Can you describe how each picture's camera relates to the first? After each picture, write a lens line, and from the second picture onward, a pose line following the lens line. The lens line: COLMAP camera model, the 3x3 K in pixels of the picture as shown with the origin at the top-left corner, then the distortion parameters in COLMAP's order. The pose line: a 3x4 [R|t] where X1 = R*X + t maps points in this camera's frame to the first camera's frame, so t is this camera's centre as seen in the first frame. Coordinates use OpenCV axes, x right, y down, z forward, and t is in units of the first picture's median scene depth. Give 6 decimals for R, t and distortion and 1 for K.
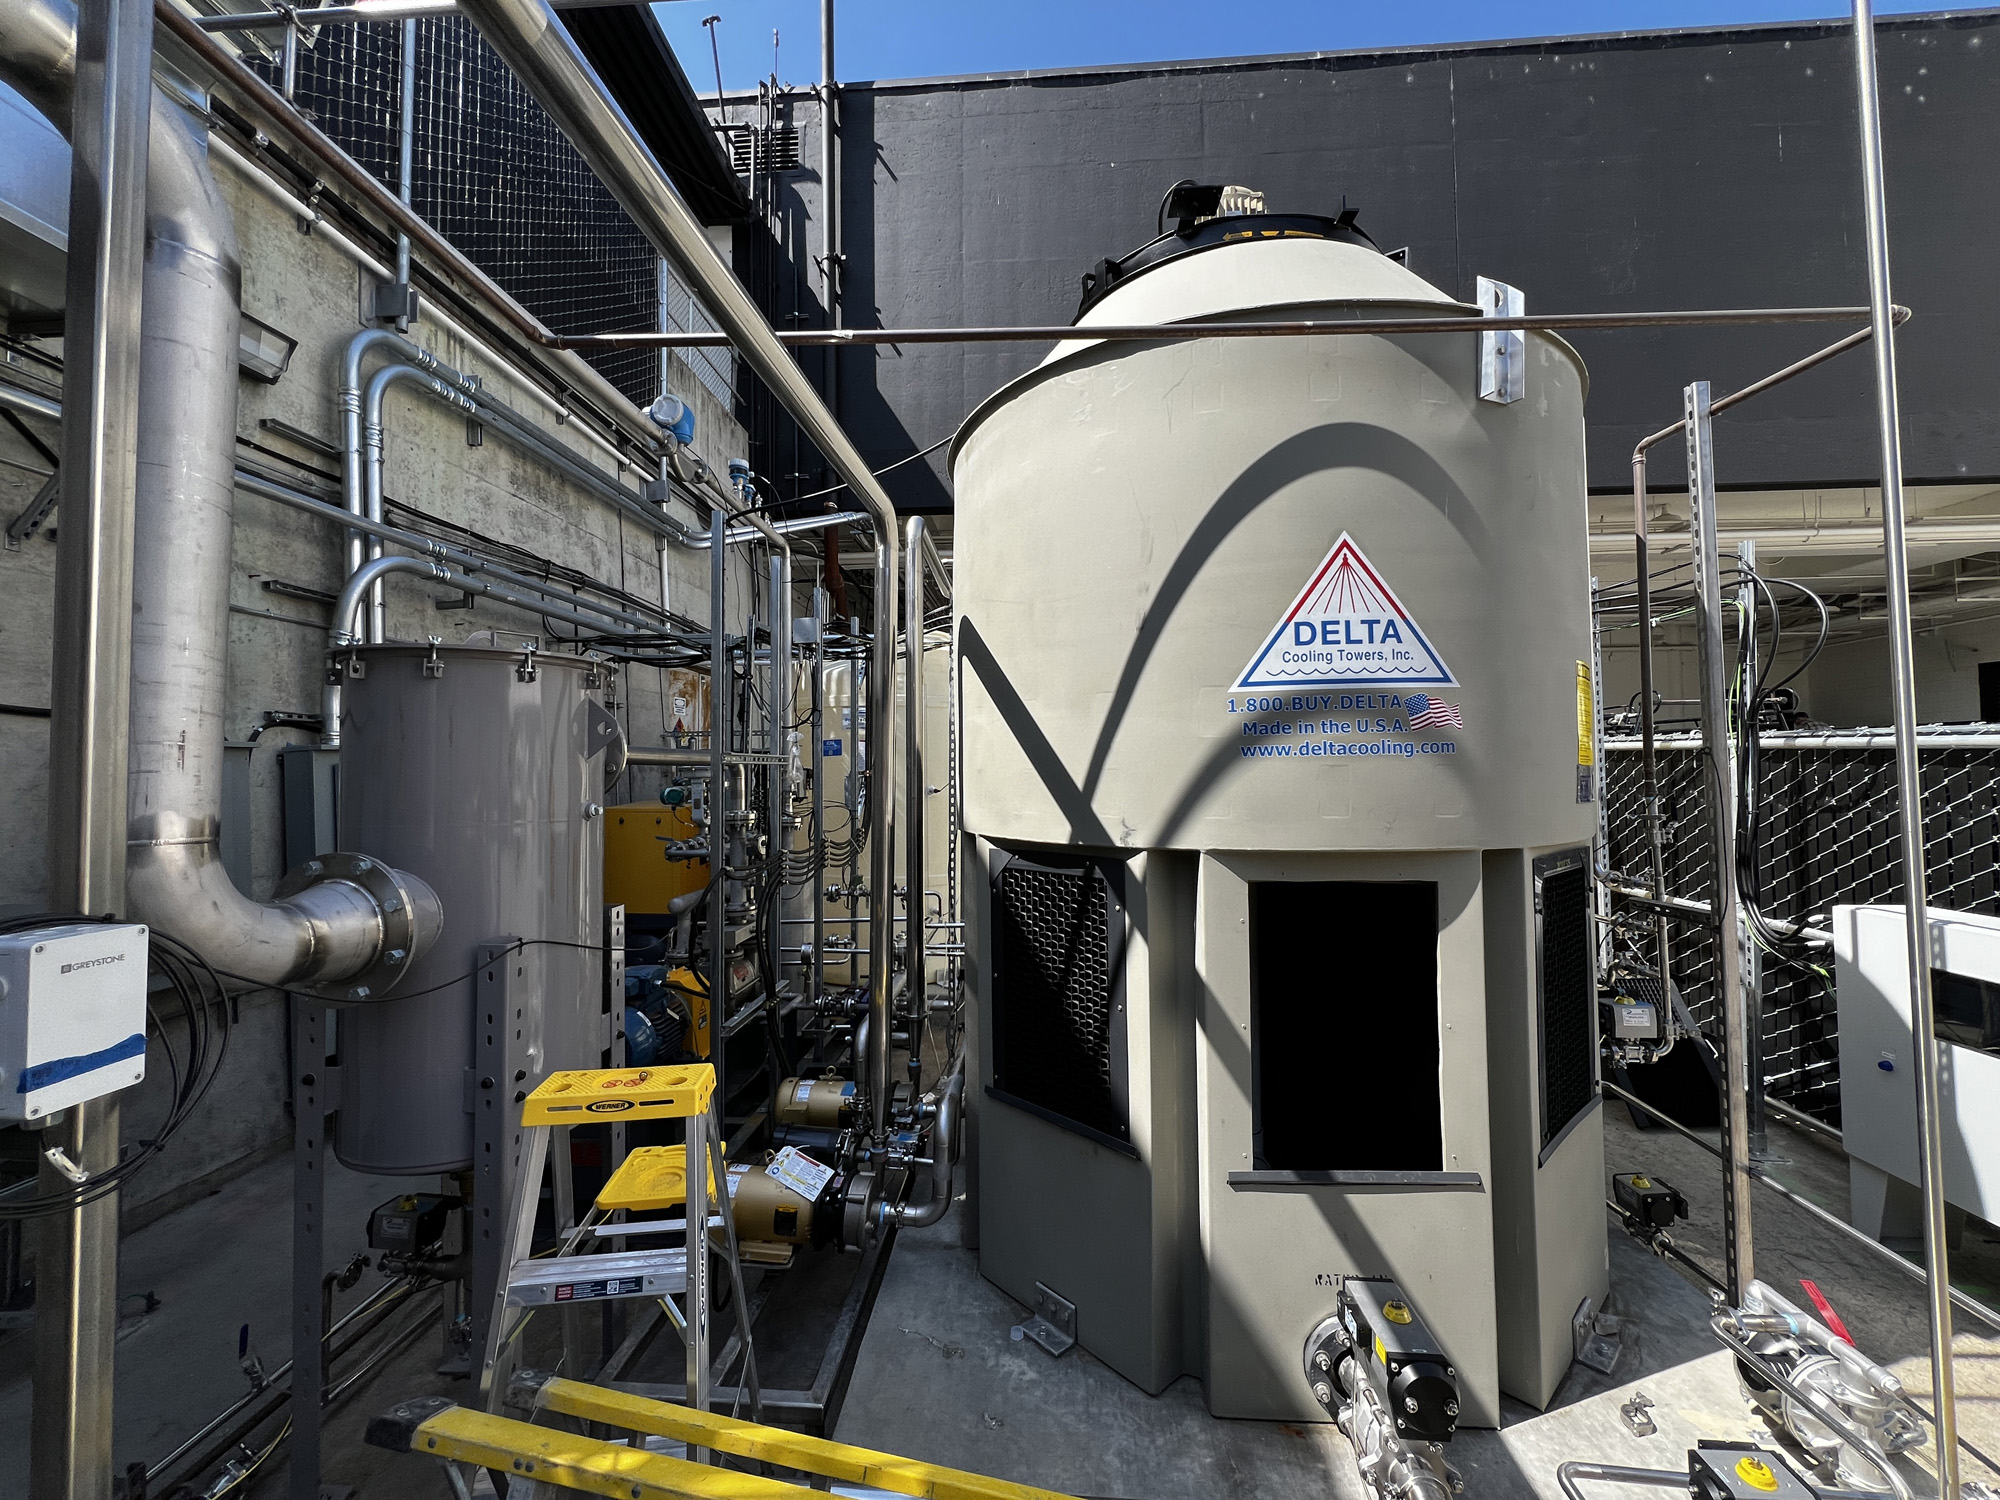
lens RADIAL K [[795.3, 0, 991.5], [0, 795.3, 741.9], [0, 0, 1]] dist [-0.002551, -0.000295]
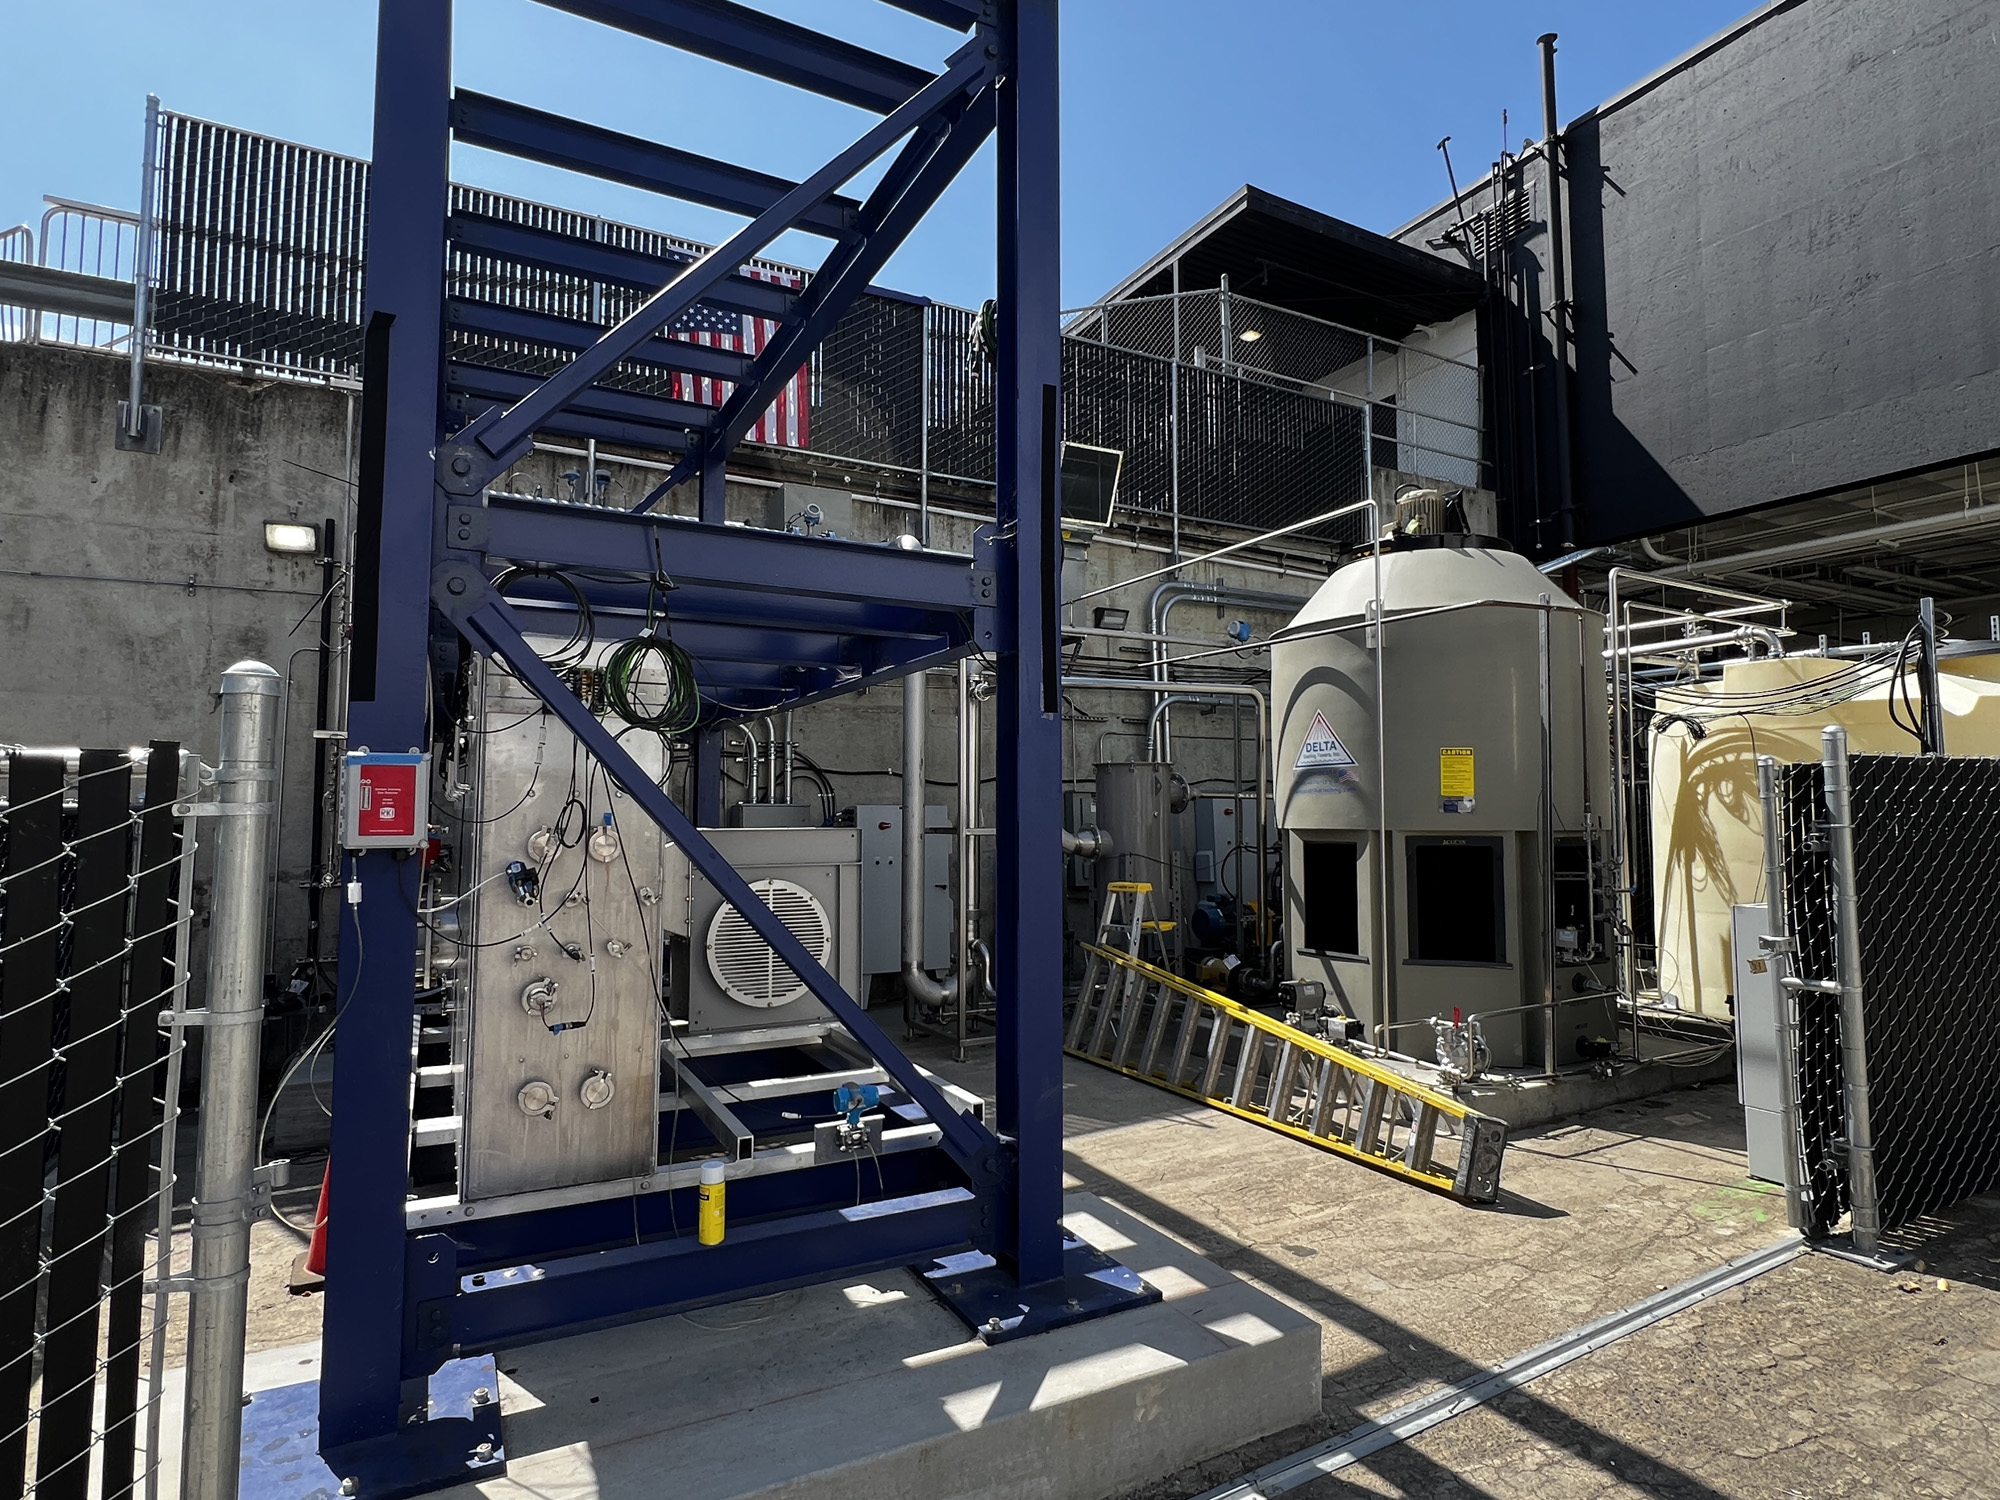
lens RADIAL K [[1052.7, 0, 995.2], [0, 1052.7, 742.6], [0, 0, 1]] dist [-0.001969, -0.000367]
pose [[0.525992, -0.050737, -0.848975, 2.766581], [0.027213, 0.998712, -0.042825, -0.029500], [0.850054, -0.000578, 0.526695, -1.717174]]
